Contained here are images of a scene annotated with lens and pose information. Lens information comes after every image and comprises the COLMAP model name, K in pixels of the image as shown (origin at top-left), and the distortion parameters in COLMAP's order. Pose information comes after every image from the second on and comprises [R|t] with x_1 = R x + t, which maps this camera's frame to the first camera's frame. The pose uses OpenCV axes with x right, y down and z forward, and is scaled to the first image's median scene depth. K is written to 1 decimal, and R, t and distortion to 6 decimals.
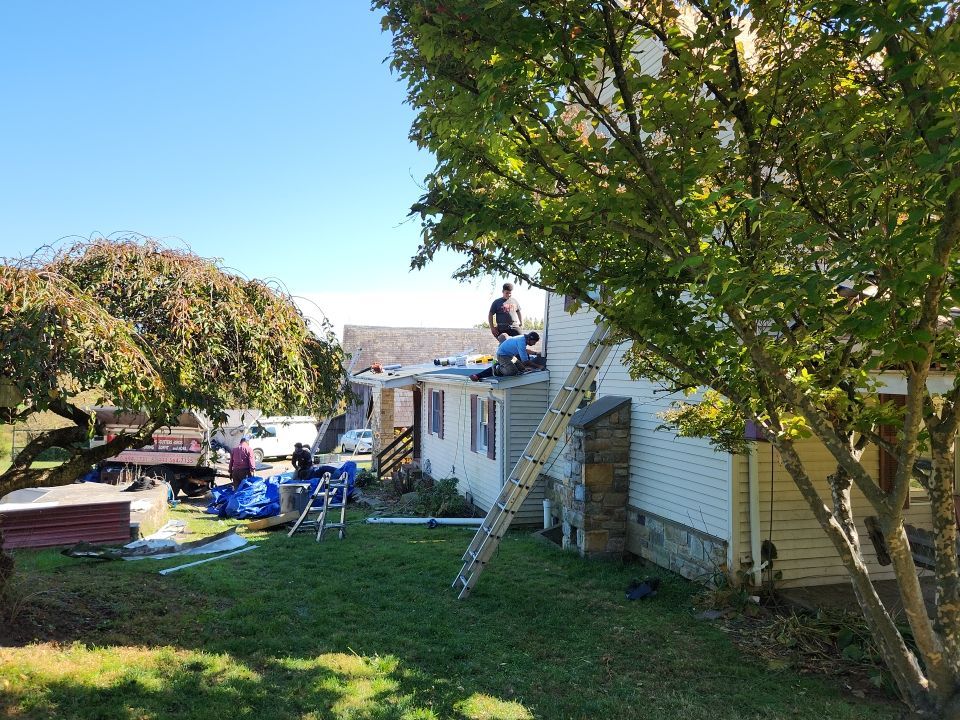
lens RADIAL K [[729.6, 0, 480.0], [0, 729.6, 360.0], [0, 0, 1]] dist [0.101361, -0.107297]
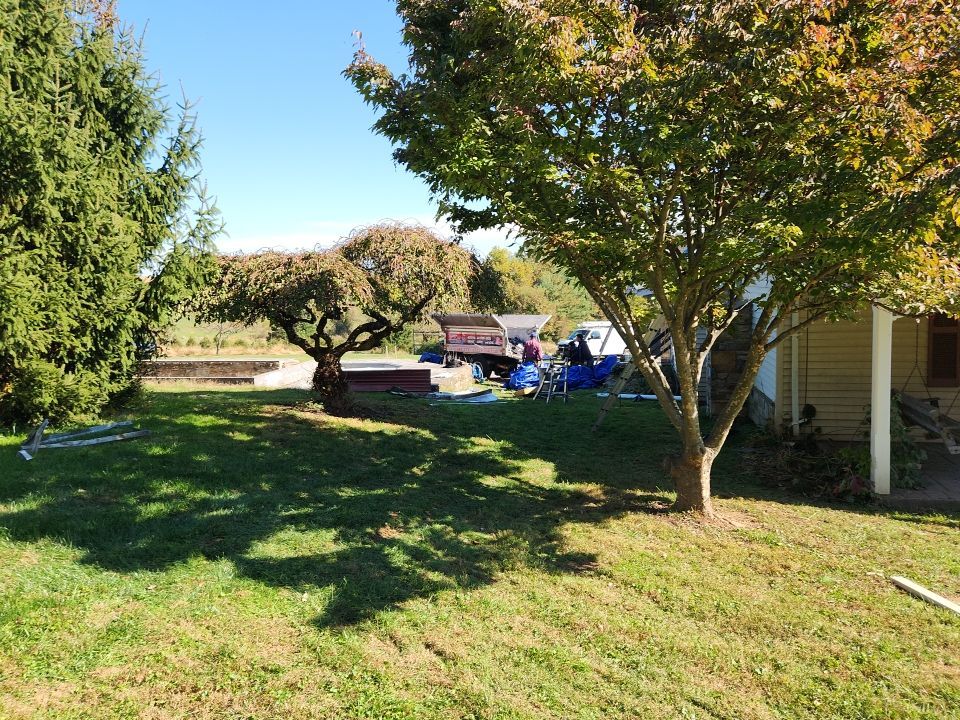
lens RADIAL K [[729.6, 0, 480.0], [0, 729.6, 360.0], [0, 0, 1]] dist [0.101361, -0.107297]
pose [[0.880044, 0.020329, -0.474456, 0.497403], [0.039791, 0.992414, 0.116327, -0.017719], [0.473222, -0.121252, 0.872559, -0.451923]]
